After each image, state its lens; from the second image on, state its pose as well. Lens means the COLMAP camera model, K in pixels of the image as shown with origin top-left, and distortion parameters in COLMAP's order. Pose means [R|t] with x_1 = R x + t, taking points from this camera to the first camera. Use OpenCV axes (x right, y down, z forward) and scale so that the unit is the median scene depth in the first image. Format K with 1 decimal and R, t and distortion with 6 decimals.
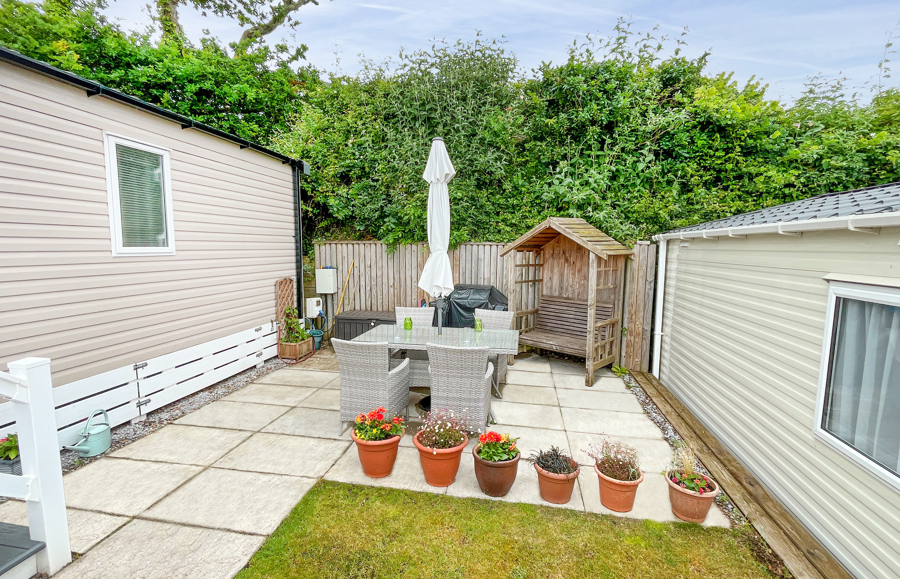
lens RADIAL K [[413.9, 0, 449.4], [0, 413.9, 290.1], [0, 0, 1]] dist [-0.003219, 0.000573]
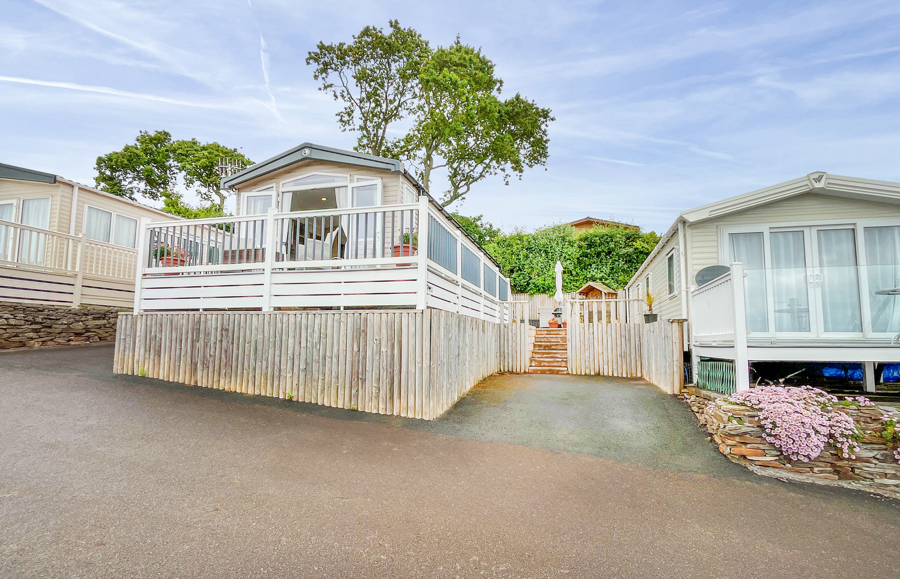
lens RADIAL K [[481.1, 0, 452.2], [0, 481.1, 290.7], [0, 0, 1]] dist [0.000096, 0.000230]
pose [[0.997984, -0.012137, -0.062292, -0.511019], [-0.001576, 0.976499, -0.215515, 0.603878], [0.063444, 0.215179, 0.974512, -2.327477]]
